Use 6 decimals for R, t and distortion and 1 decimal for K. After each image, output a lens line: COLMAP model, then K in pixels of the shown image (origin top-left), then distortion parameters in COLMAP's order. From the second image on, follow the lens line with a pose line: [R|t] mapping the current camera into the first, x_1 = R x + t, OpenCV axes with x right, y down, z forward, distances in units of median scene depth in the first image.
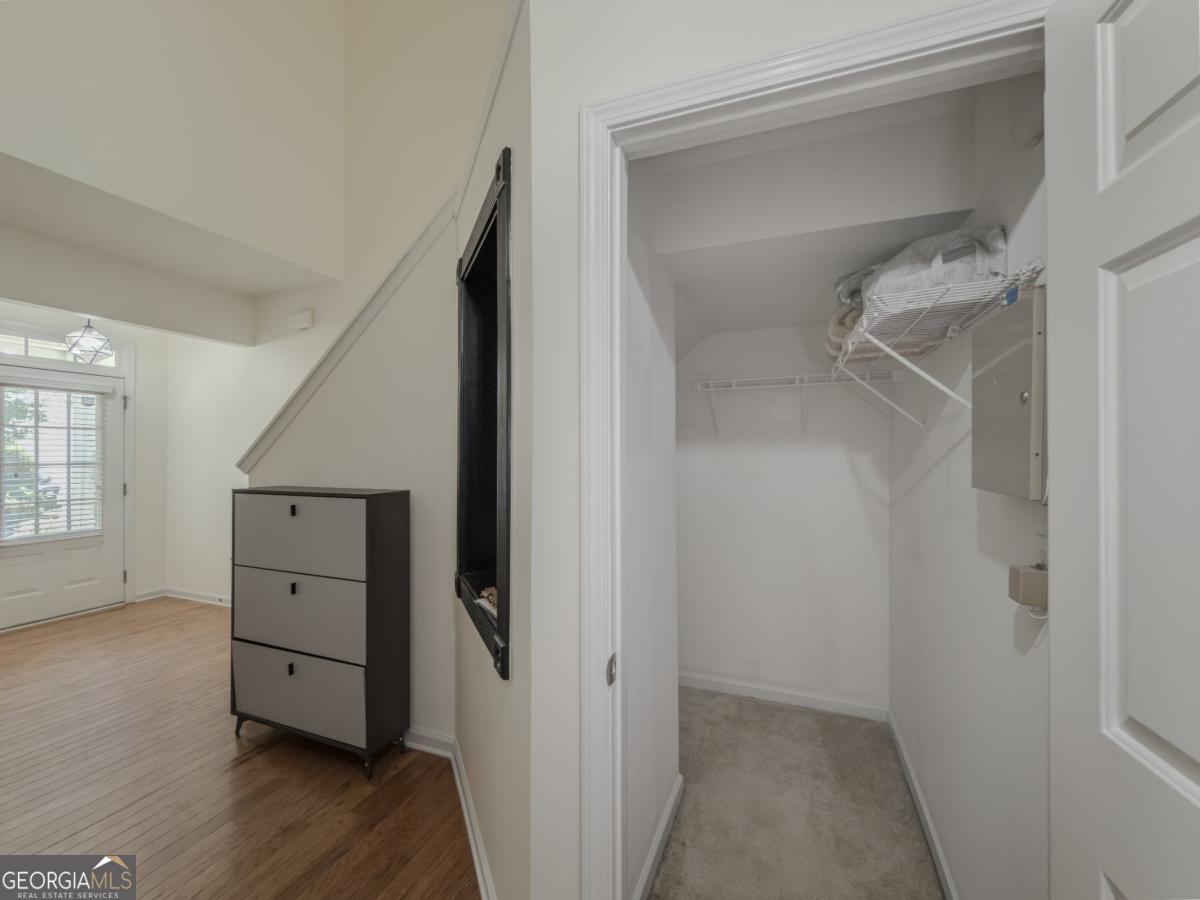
lens RADIAL K [[483.6, 0, 600.0], [0, 483.6, 450.0], [0, 0, 1]] dist [-0.002152, -0.000165]
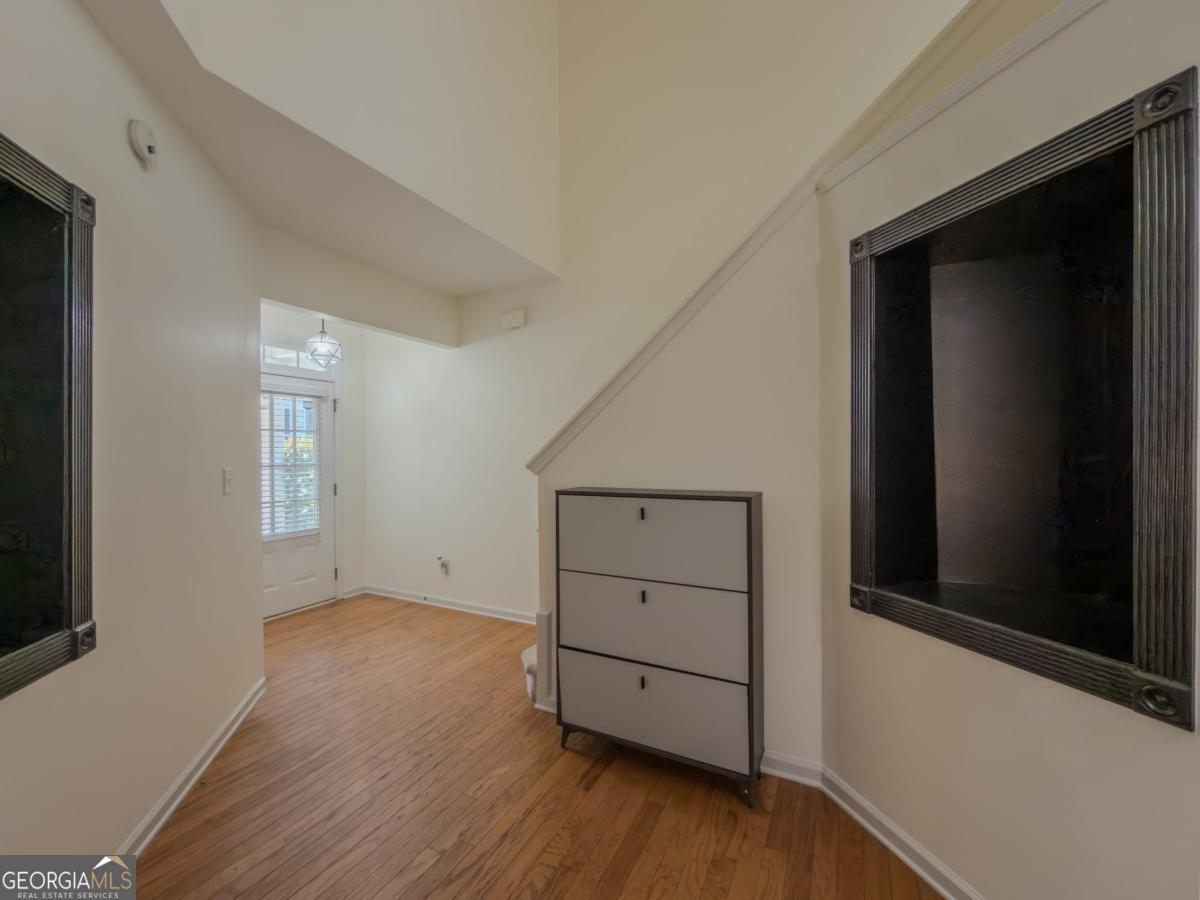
lens RADIAL K [[481.9, 0, 602.0], [0, 481.9, 451.8], [0, 0, 1]] dist [-0.001413, -0.000329]
pose [[0.994646, -0.007575, -0.103058, -0.349475], [0.008106, 0.999956, 0.004731, -0.000045], [0.103018, -0.005541, 0.994664, 0.035565]]
